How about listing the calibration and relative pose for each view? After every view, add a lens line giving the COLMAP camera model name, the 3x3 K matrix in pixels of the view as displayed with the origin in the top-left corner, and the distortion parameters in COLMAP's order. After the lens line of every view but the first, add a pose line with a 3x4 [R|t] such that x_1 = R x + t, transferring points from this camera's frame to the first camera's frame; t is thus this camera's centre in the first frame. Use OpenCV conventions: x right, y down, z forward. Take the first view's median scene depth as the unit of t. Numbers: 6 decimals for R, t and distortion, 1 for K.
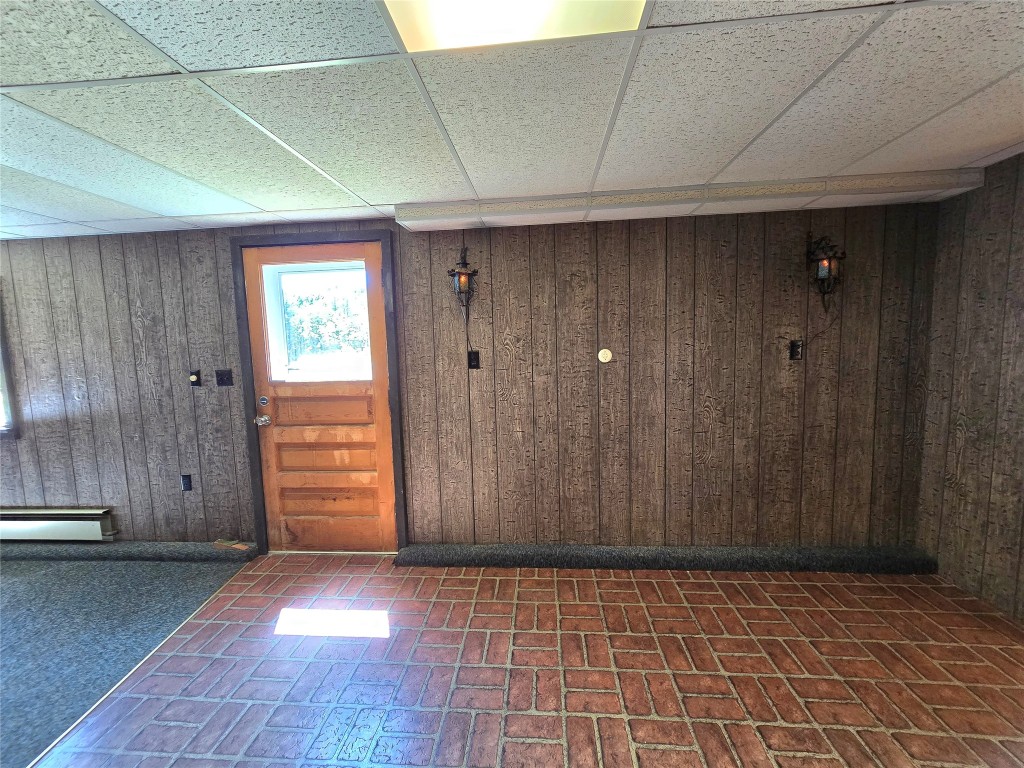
lens RADIAL K [[419.0, 0, 513.5], [0, 419.0, 386.3], [0, 0, 1]] dist [-0.000305, -0.001651]
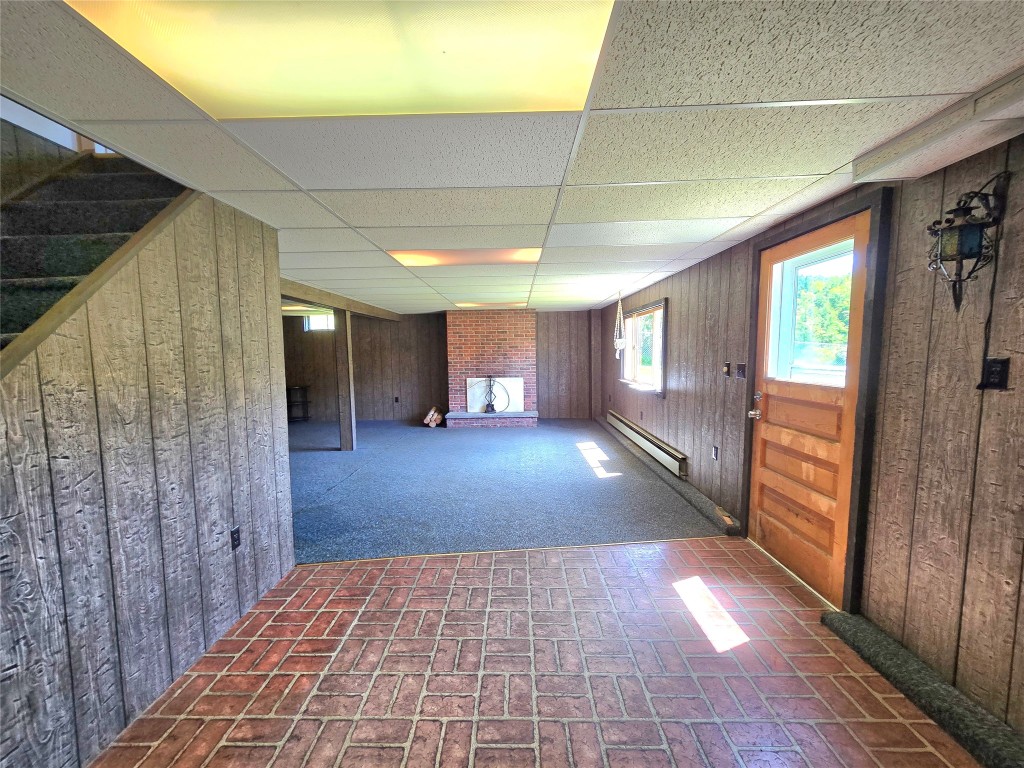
lens RADIAL K [[419.0, 0, 514.2], [0, 419.0, 384.9], [0, 0, 1]] dist [-0.000305, -0.001651]
pose [[0.077869, 0.110924, -0.990774, 0.394881], [-0.090286, 0.990492, 0.103797, -0.046338], [0.992867, 0.081371, 0.087144, 0.302686]]
